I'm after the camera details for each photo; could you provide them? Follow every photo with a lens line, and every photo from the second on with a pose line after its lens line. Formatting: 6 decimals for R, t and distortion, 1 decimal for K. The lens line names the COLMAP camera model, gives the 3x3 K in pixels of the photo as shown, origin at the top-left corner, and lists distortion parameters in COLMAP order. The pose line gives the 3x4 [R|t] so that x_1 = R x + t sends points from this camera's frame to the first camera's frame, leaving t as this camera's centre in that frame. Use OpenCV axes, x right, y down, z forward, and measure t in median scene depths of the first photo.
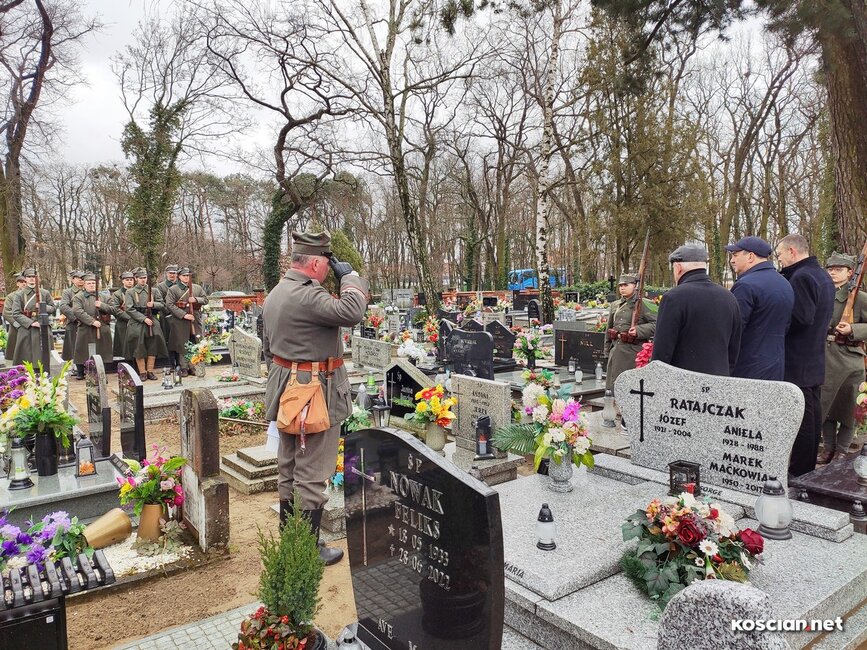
lens RADIAL K [[652.6, 0, 439.6], [0, 652.6, 324.8], [0, 0, 1]] dist [0.075308, -0.086709]
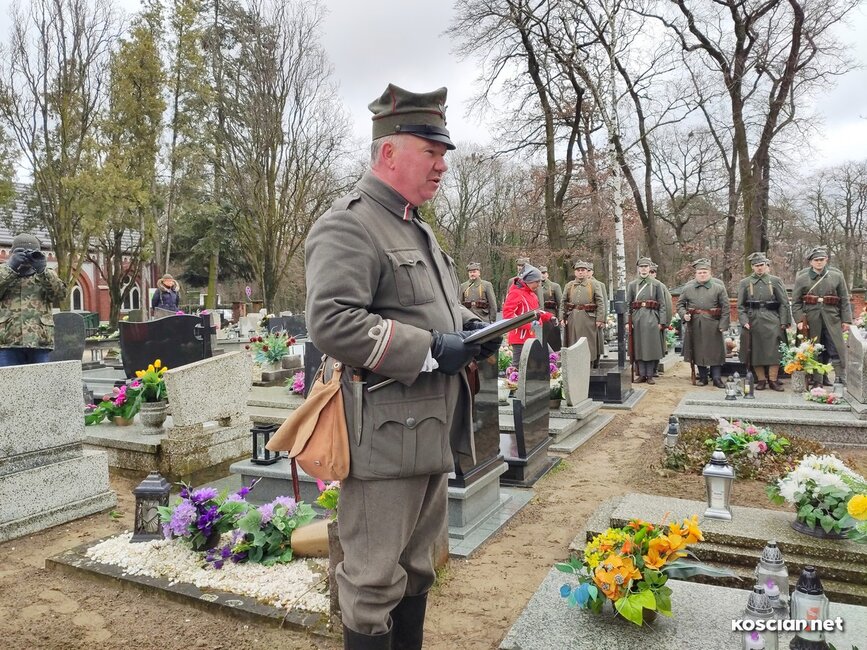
lens RADIAL K [[652.6, 0, 439.6], [0, 652.6, 324.8], [0, 0, 1]] dist [0.075308, -0.086709]
pose [[0.439720, 0.033106, -0.897525, 0.112951], [-0.048998, 0.998716, 0.012833, 0.014935], [0.896797, 0.038334, 0.440777, 0.323111]]
